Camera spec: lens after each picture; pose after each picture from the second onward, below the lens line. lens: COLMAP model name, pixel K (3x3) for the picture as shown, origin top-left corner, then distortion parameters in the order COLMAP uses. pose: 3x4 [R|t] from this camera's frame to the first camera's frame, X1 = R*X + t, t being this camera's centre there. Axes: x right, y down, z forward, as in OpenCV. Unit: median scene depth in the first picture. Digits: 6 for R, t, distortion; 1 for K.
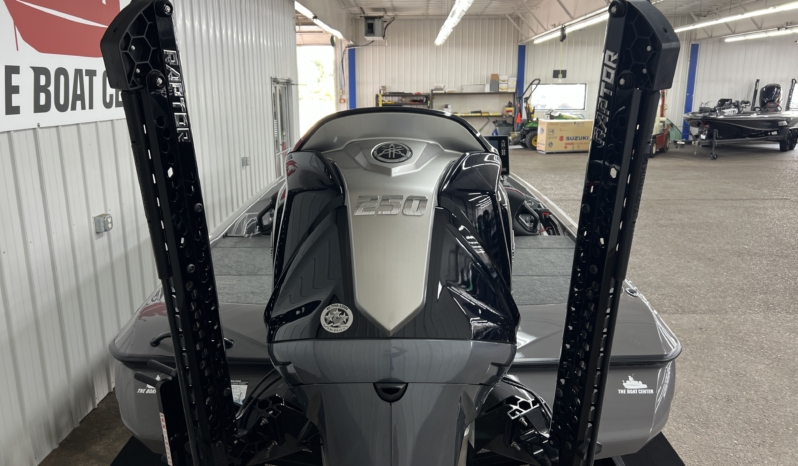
lens RADIAL K [[608.7, 0, 398.0], [0, 608.7, 262.9], [0, 0, 1]] dist [0.031676, -0.030530]
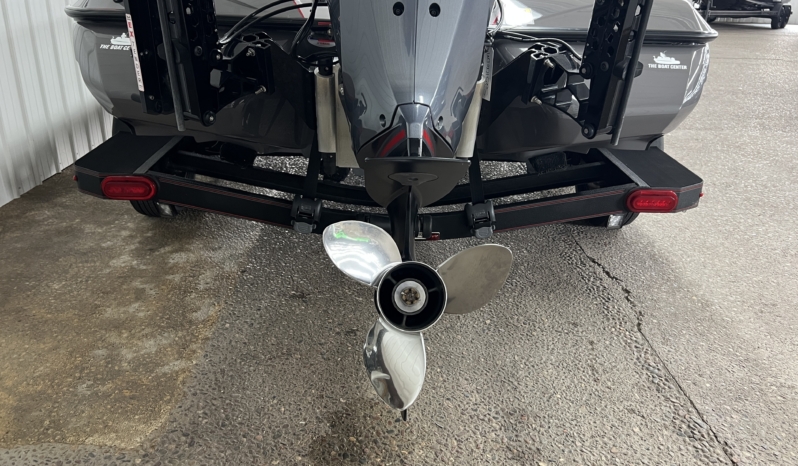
lens RADIAL K [[610.8, 0, 398.1], [0, 610.8, 236.0], [0, 0, 1]] dist [0.065282, -0.085290]
pose [[0.998806, 0.025391, 0.041734, -0.036340], [-0.031527, 0.987619, 0.153668, 0.326489], [-0.037316, -0.154800, 0.987241, 0.083684]]
